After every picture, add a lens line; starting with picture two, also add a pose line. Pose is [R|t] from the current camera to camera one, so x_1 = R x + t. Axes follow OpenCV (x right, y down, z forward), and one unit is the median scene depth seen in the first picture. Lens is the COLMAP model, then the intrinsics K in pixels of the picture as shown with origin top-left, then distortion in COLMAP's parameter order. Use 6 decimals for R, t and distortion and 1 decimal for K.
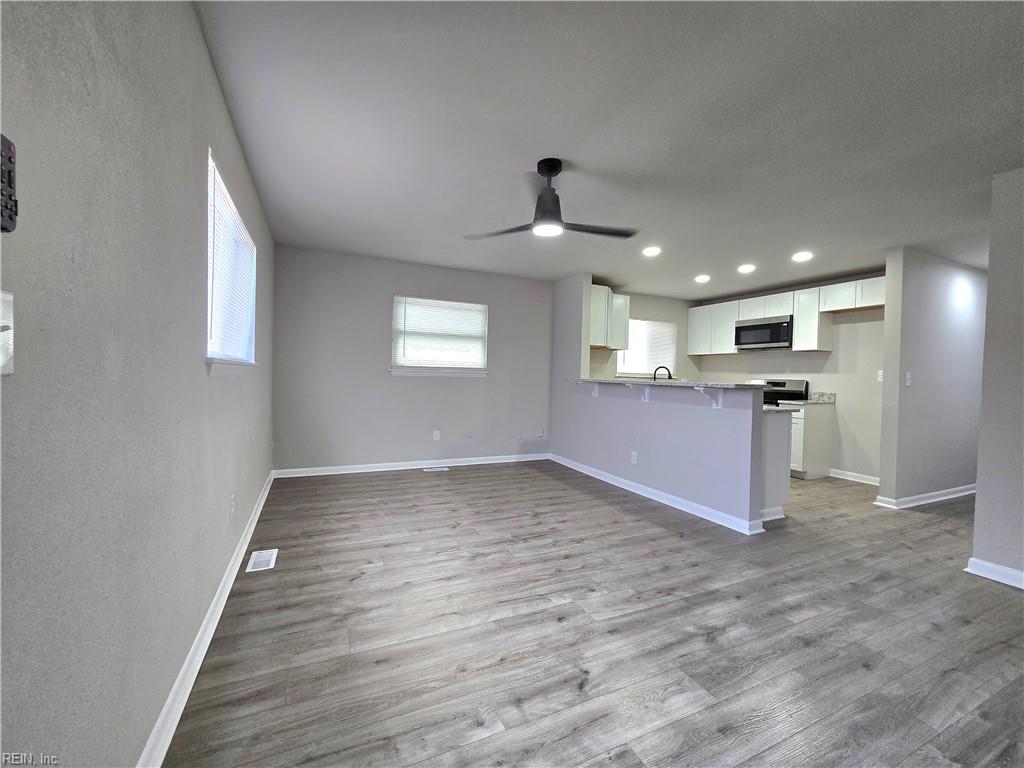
lens RADIAL K [[420.9, 0, 513.8], [0, 420.9, 383.3], [0, 0, 1]] dist [-0.001712, 0.000476]
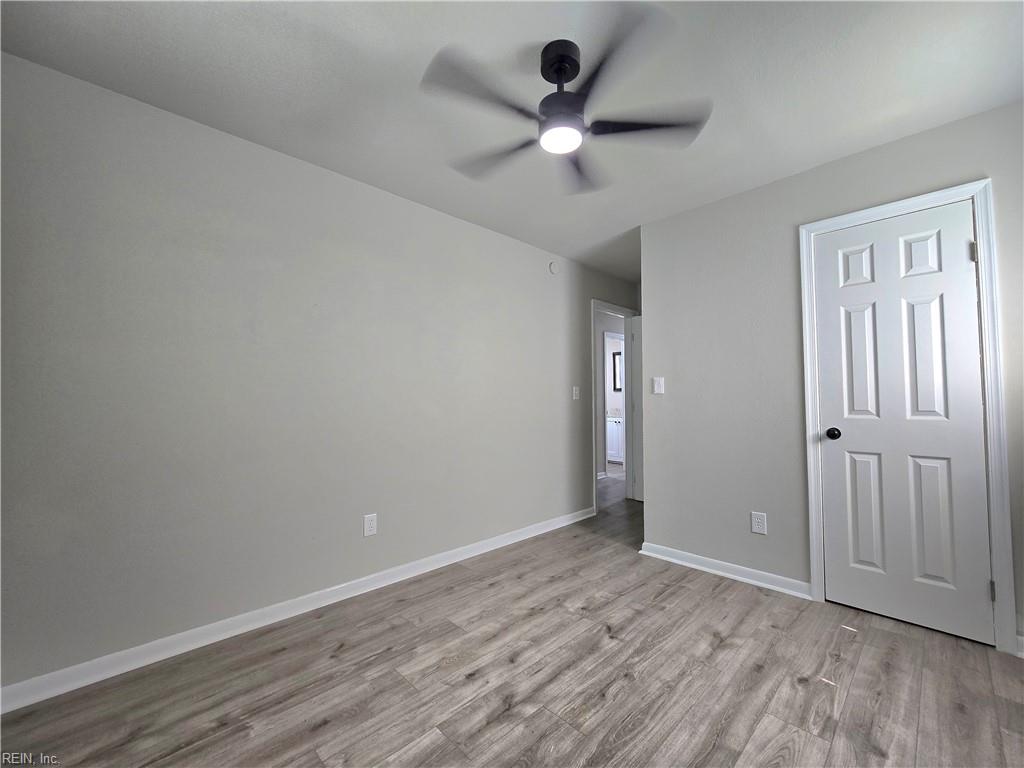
lens RADIAL K [[421.0, 0, 513.5], [0, 421.0, 386.1], [0, 0, 1]] dist [-0.004524, 0.000187]
pose [[-0.945813, -0.021696, -0.323986, 0.191722], [-0.007587, 0.998969, -0.044749, -0.003505], [0.324623, -0.039866, -0.945003, 1.389724]]
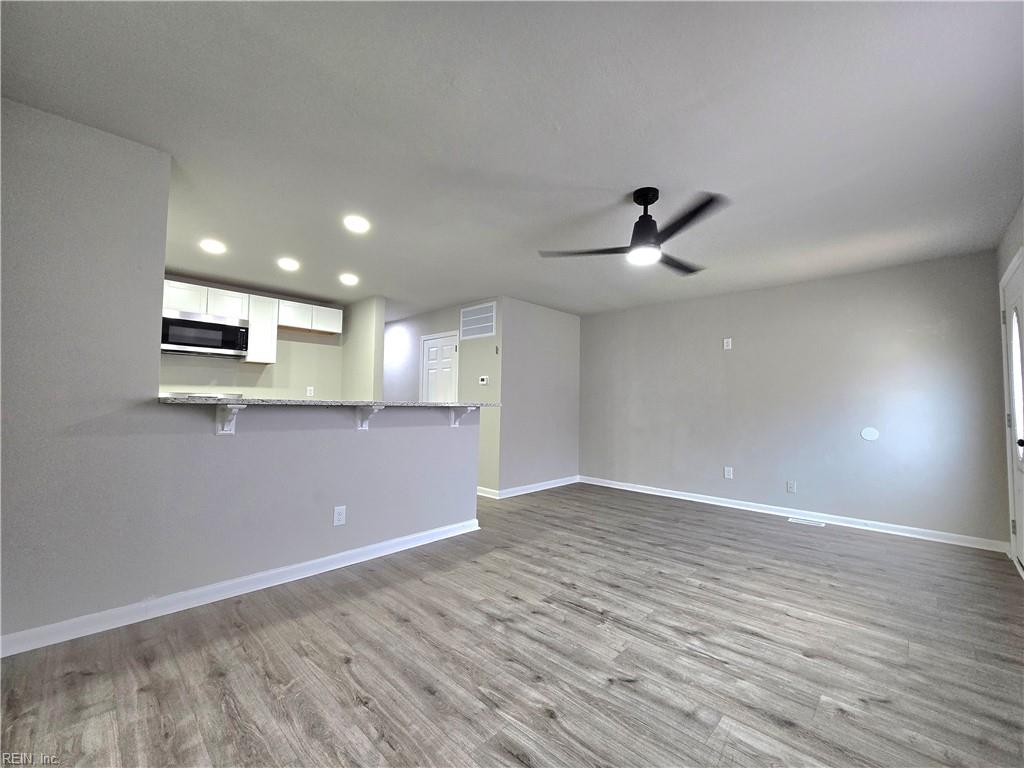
lens RADIAL K [[420.9, 0, 513.8], [0, 420.9, 383.3], [0, 0, 1]] dist [-0.001712, 0.000476]
pose [[-0.354118, 0.014448, 0.935089, -0.530010], [-0.007104, 0.999810, -0.018138, -0.029471], [-0.935174, -0.013066, -0.353948, 1.175212]]
